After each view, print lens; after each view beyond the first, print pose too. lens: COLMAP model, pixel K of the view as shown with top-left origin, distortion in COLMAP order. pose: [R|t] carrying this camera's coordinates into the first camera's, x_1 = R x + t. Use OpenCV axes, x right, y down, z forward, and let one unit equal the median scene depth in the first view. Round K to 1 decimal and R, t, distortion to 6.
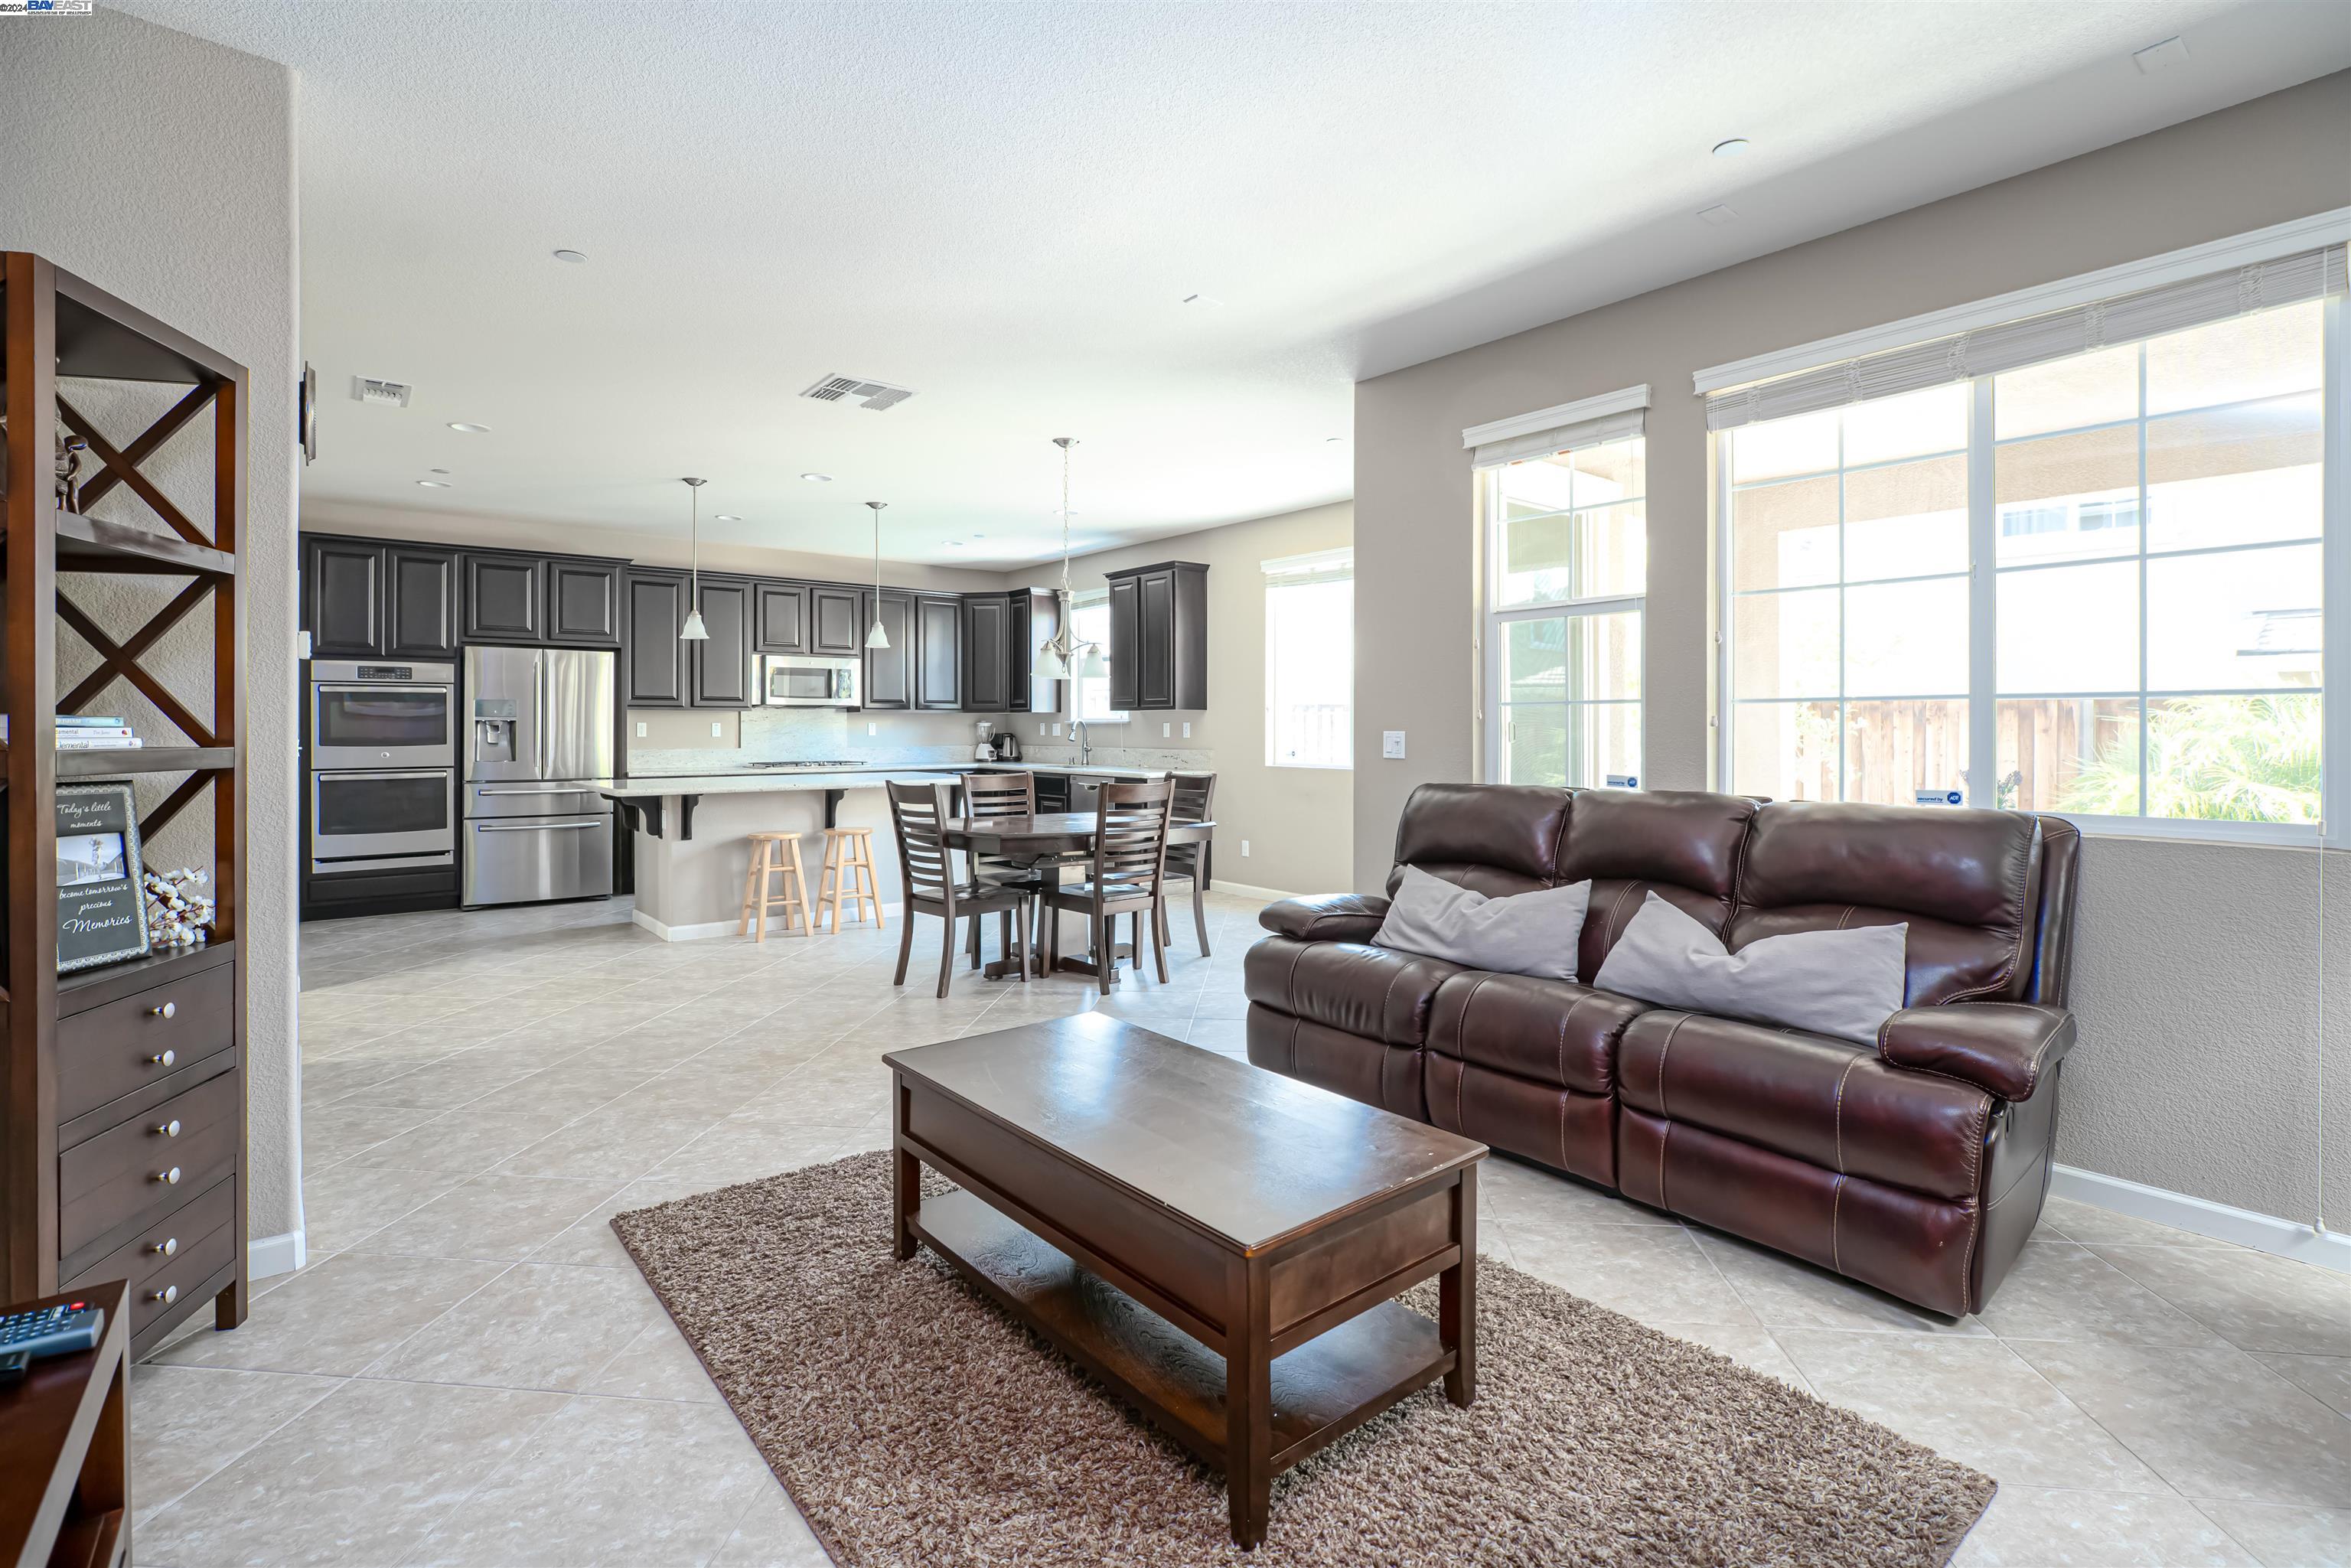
lens RADIAL K [[1105.7, 0, 1173.0], [0, 1105.7, 728.8], [0, 0, 1]] dist [-0.014138, -0.000022]
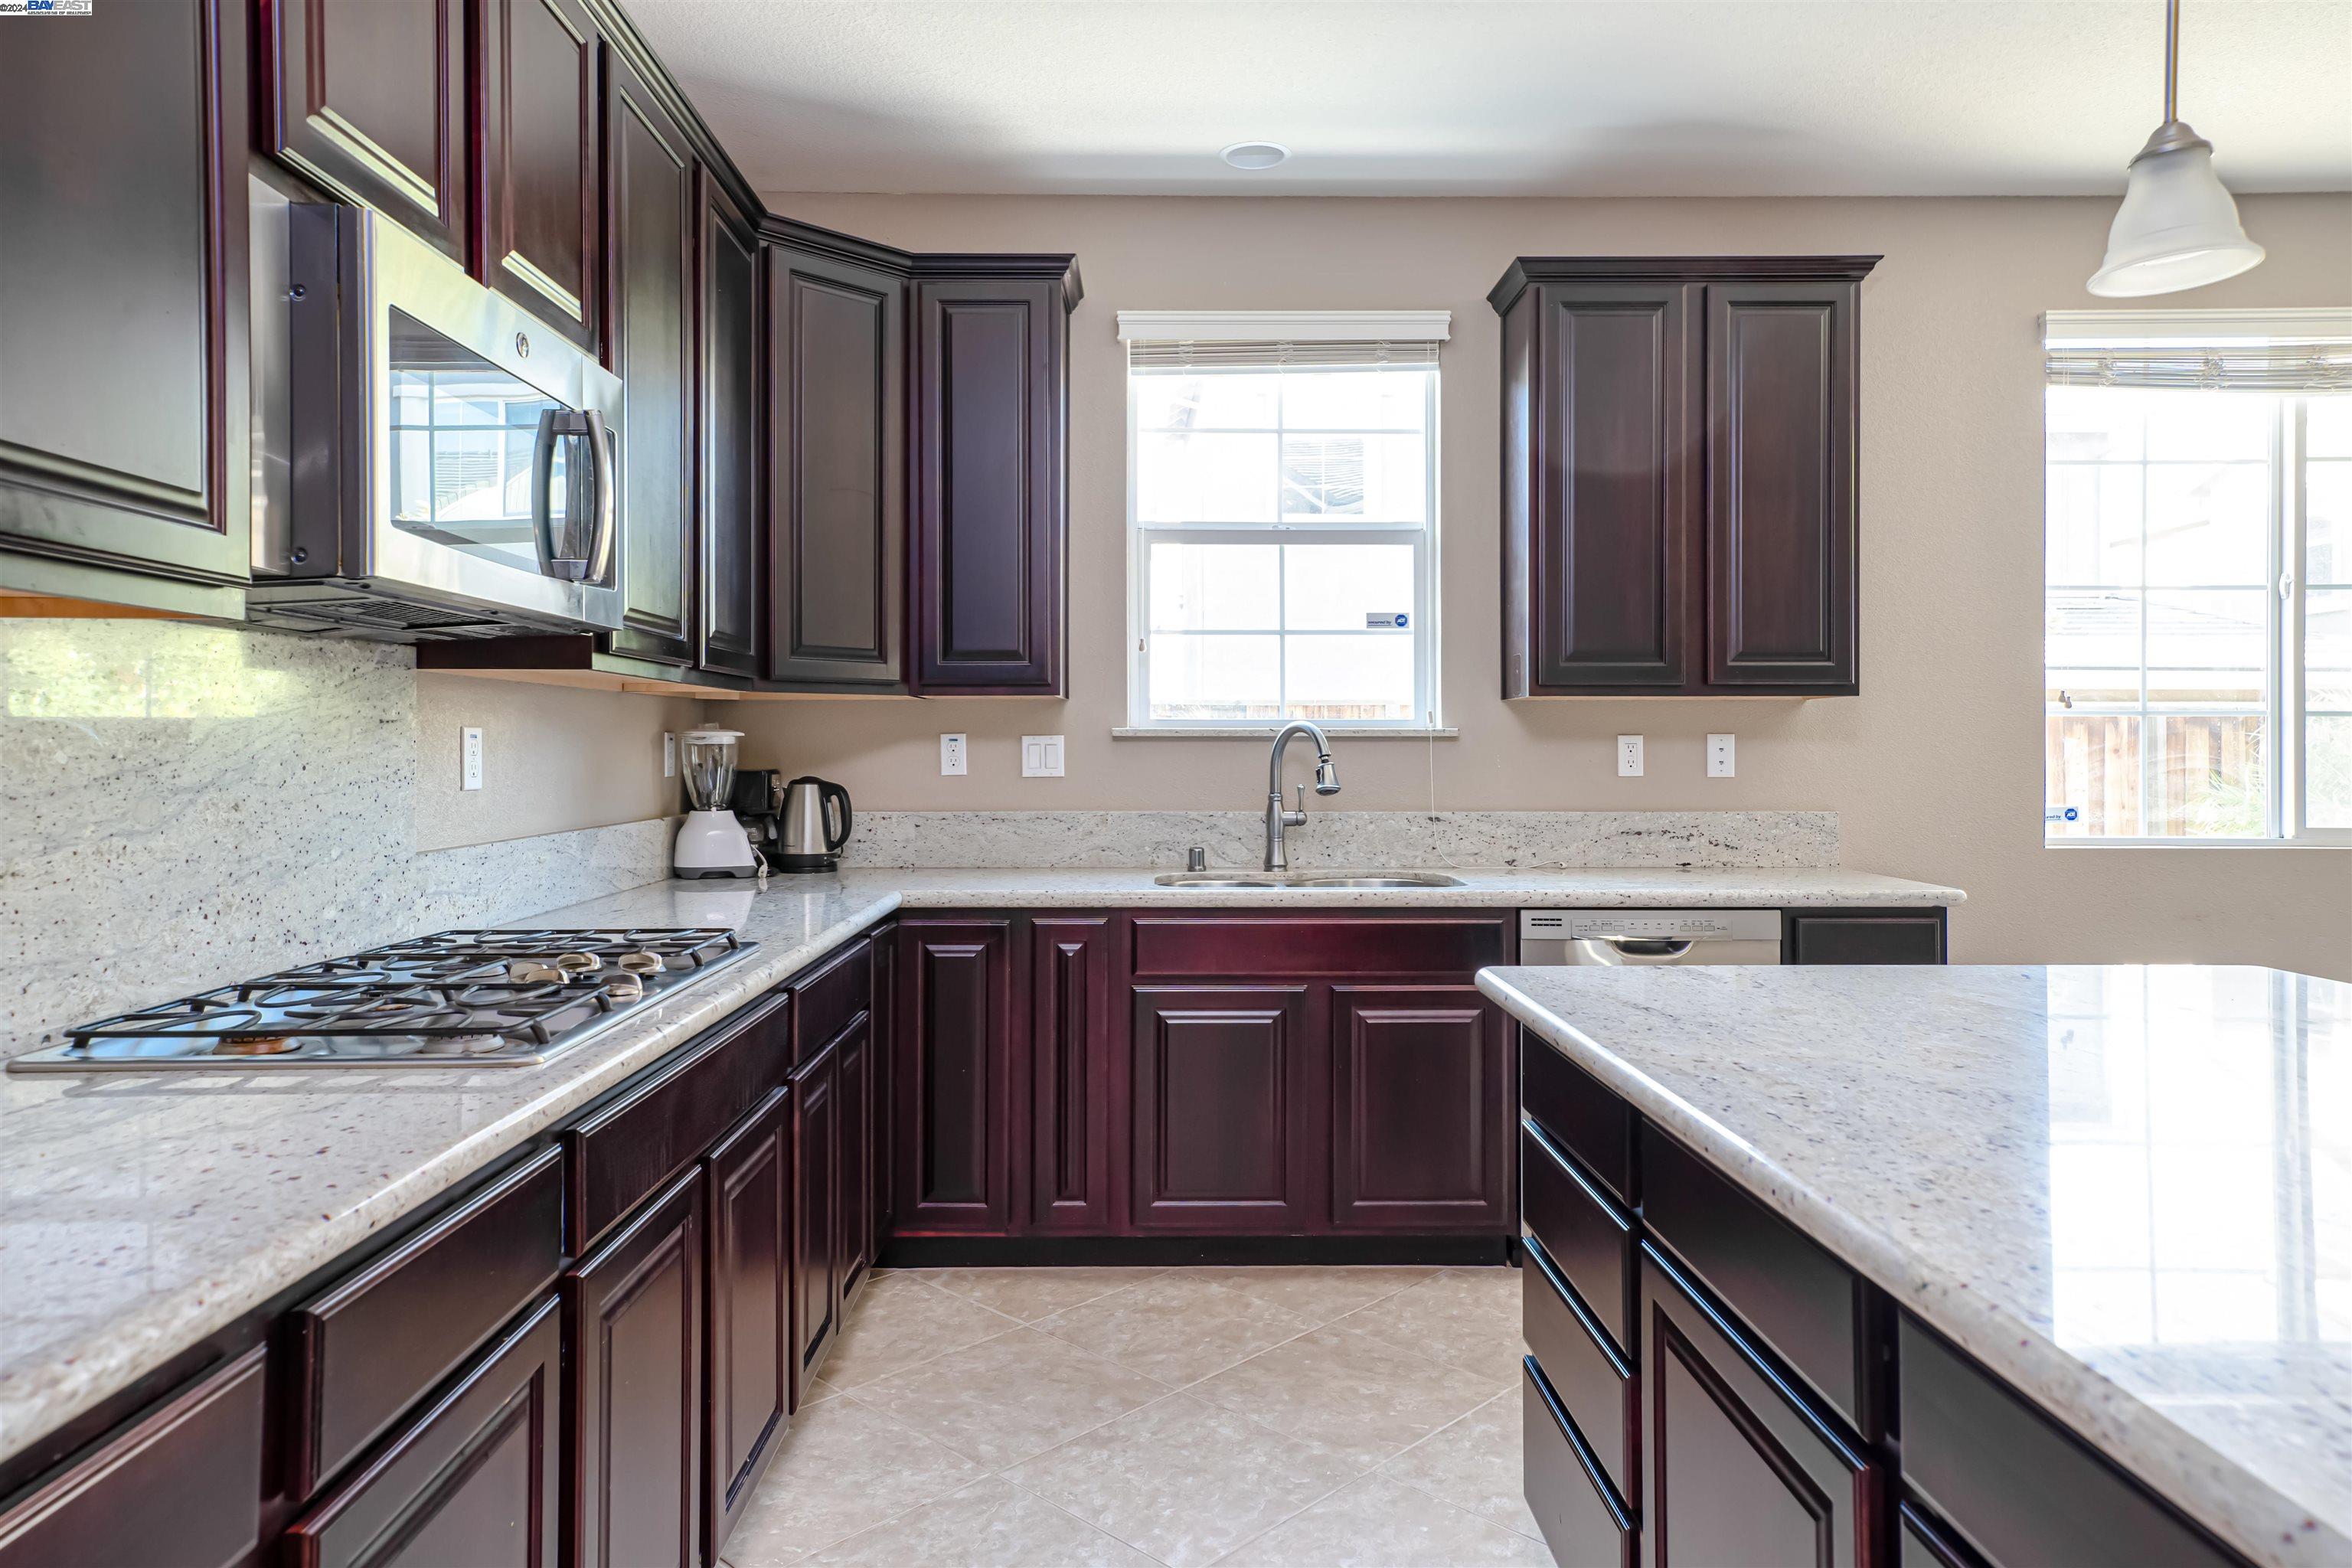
lens RADIAL K [[1528.9, 0, 1175.7], [0, 1528.9, 749.3], [0, 0, 1]] dist [0.005611, 0.000440]
pose [[0.634261, -0.002582, 0.773115, -0.767893], [0.002690, 0.999996, 0.001132, -0.003681], [-0.773114, 0.001362, 0.634265, 1.322434]]
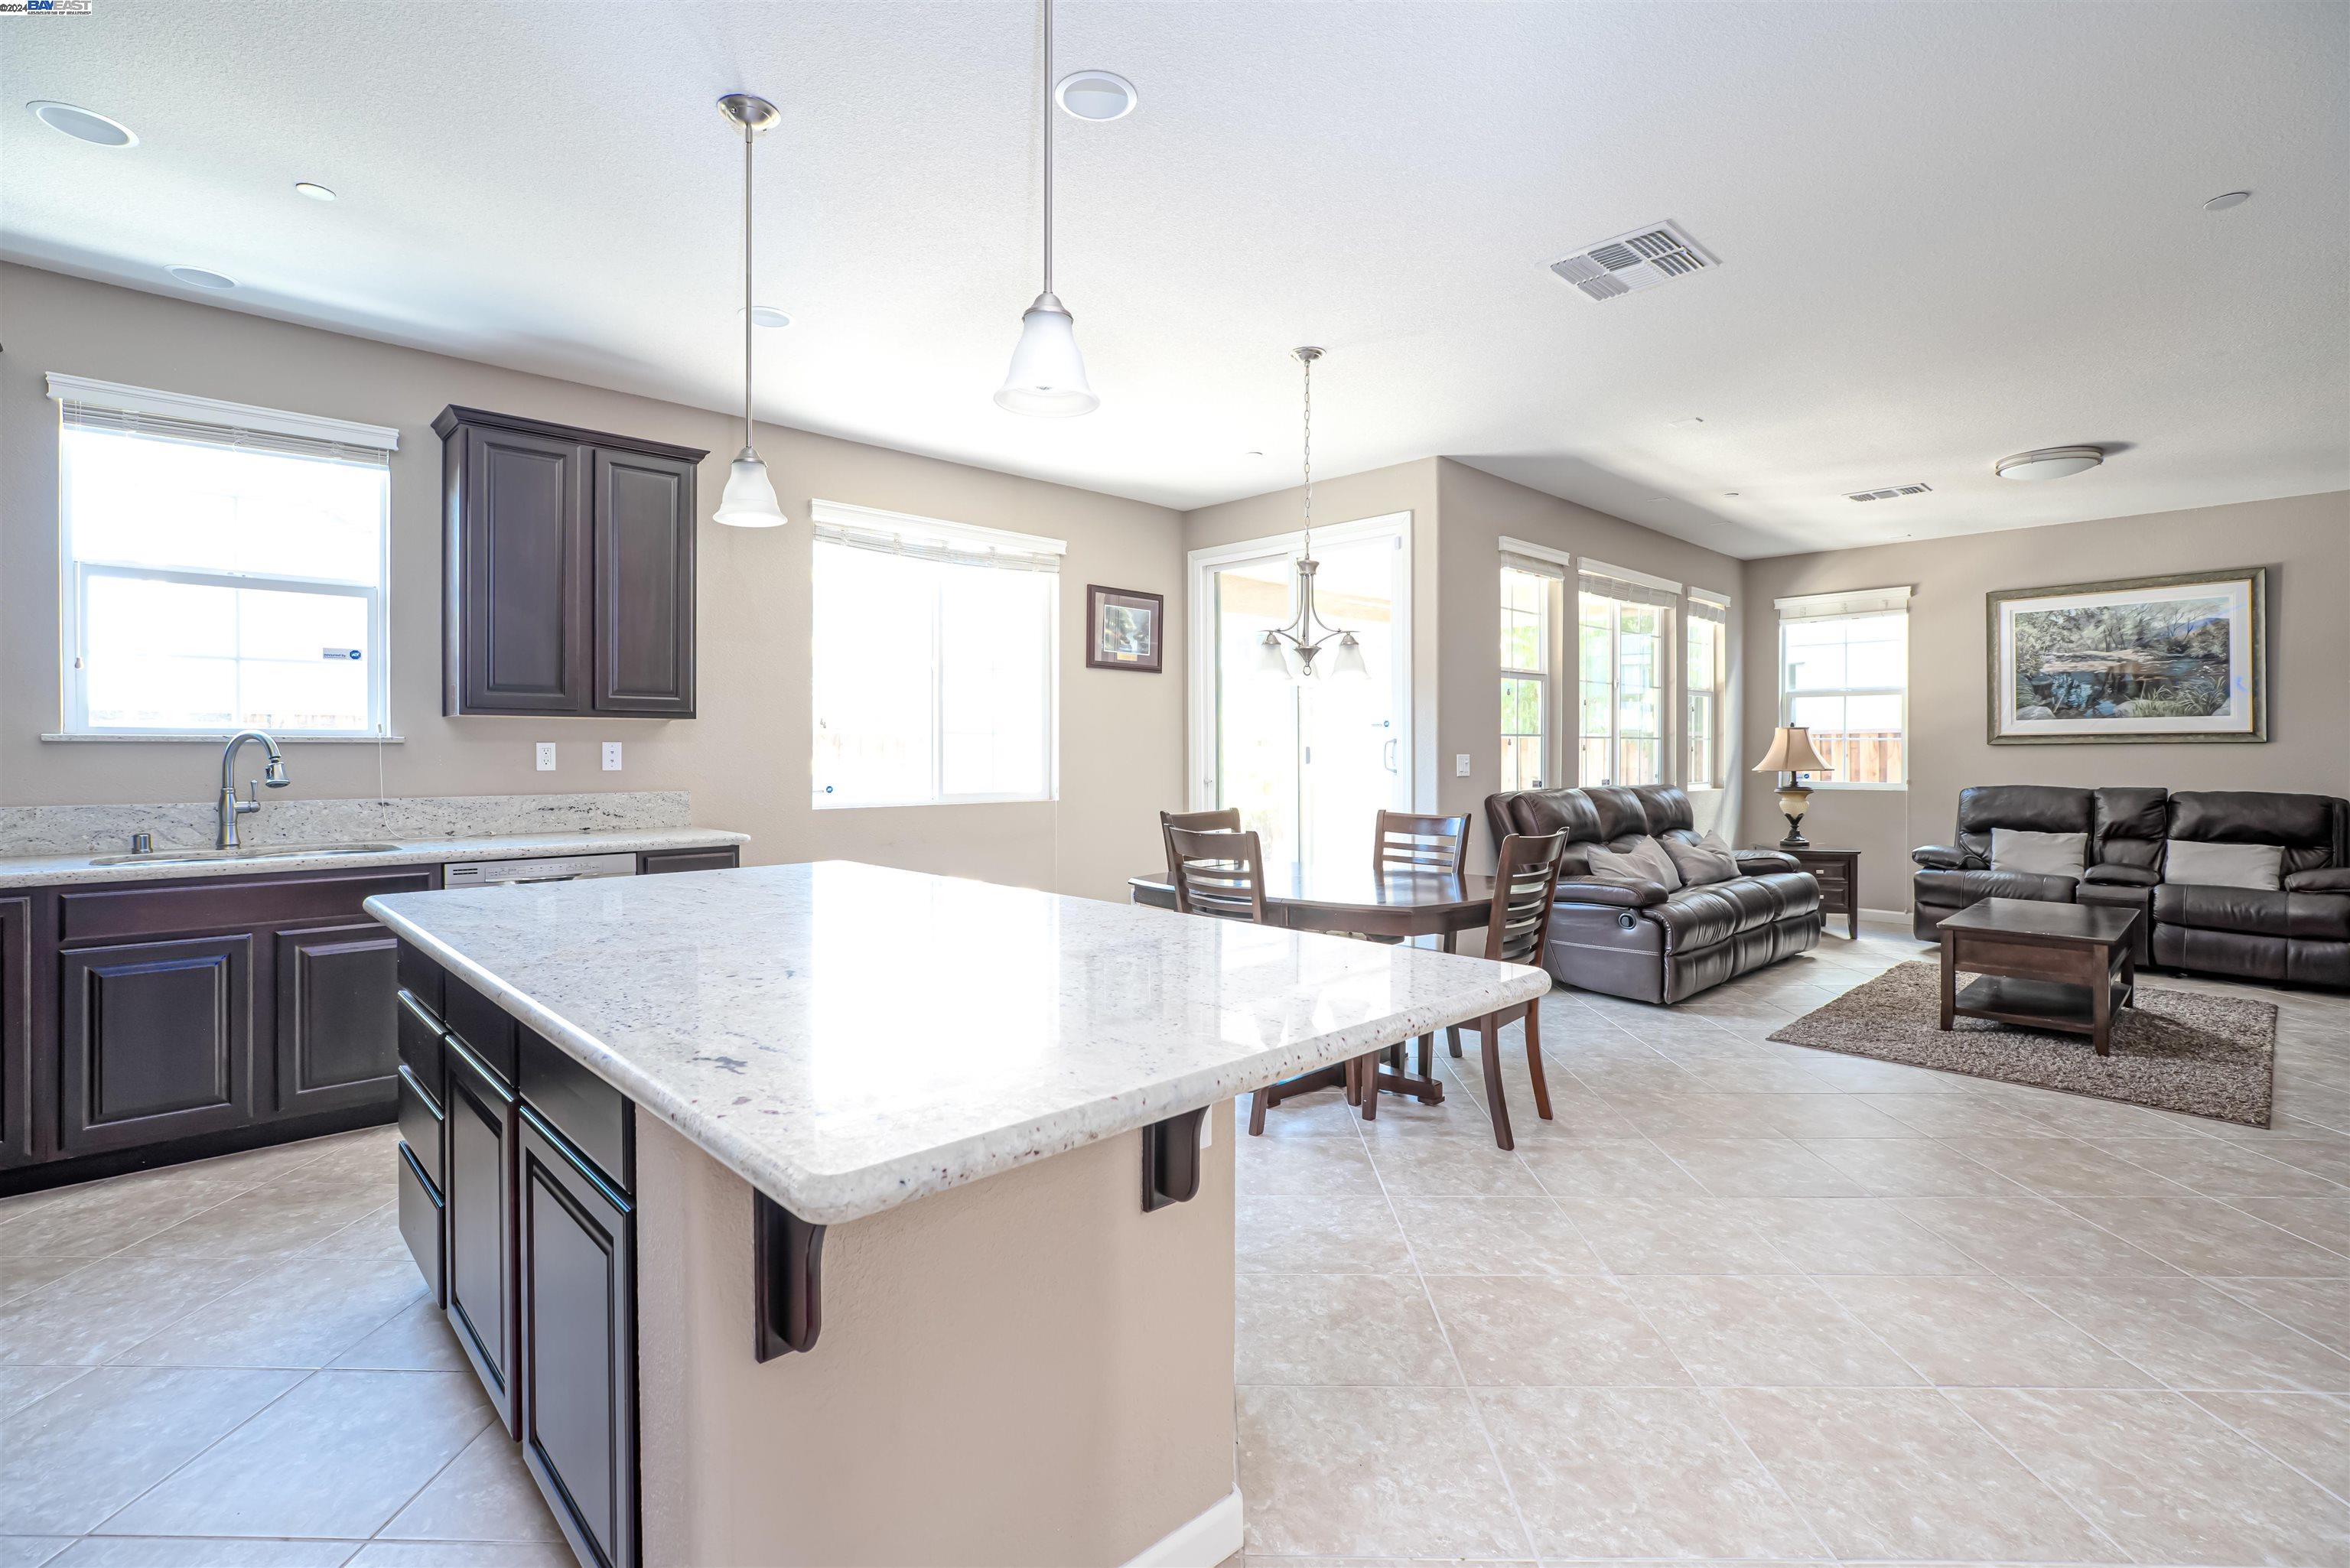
lens RADIAL K [[1079.9, 0, 1176.7], [0, 1079.9, 754.8], [0, 0, 1]] dist [-0.035322, 0.012891]
pose [[-0.076568, -0.005159, 0.997051, -0.852303], [0.001469, 0.999985, 0.005287, -0.003711], [-0.997063, 0.001869, -0.076559, 1.226575]]
